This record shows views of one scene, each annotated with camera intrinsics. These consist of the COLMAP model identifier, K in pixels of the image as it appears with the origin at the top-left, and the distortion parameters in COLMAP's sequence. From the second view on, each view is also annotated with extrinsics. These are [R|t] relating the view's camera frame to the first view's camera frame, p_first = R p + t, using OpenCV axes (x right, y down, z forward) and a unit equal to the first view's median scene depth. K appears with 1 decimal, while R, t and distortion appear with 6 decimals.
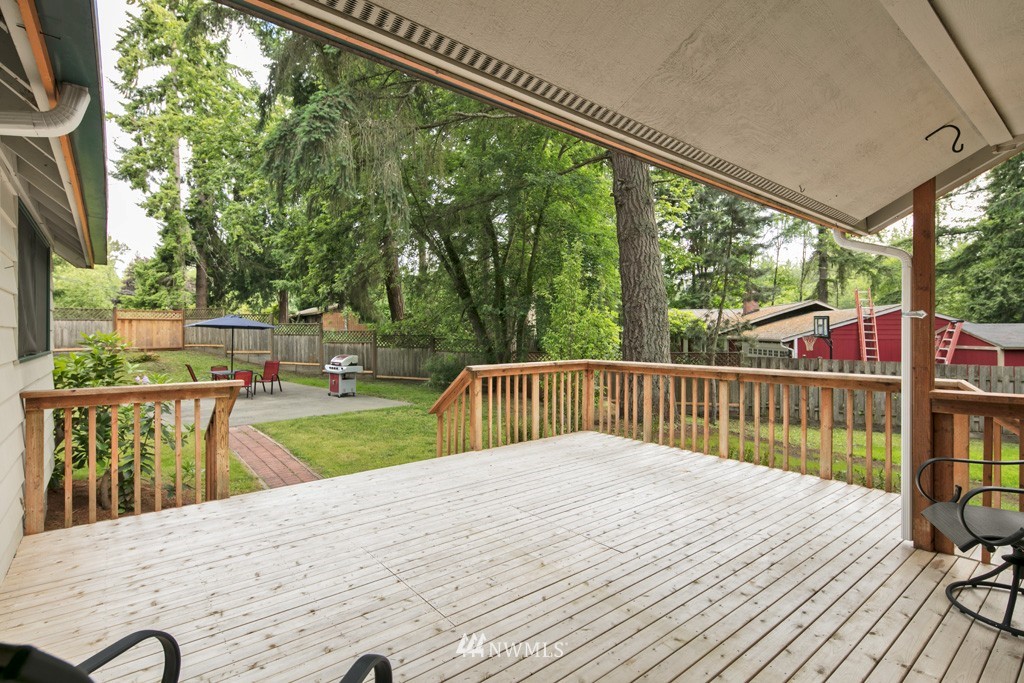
lens RADIAL K [[497.4, 0, 511.3], [0, 497.4, 337.4], [0, 0, 1]] dist [-0.000179, -0.000745]
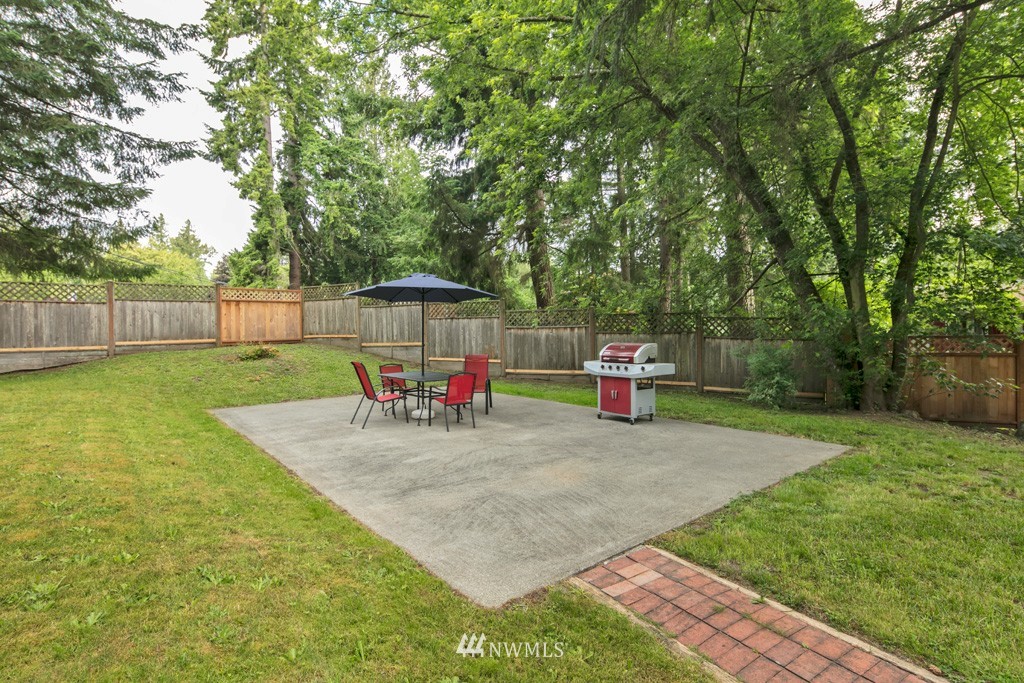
lens RADIAL K [[497.4, 0, 512.7], [0, 497.4, 337.7], [0, 0, 1]] dist [-0.000179, -0.000745]
pose [[0.993019, -0.011570, -0.117388, -0.138991], [0.012594, 0.999889, 0.007977, 0.008380], [0.117282, -0.009399, 0.993054, 0.159819]]
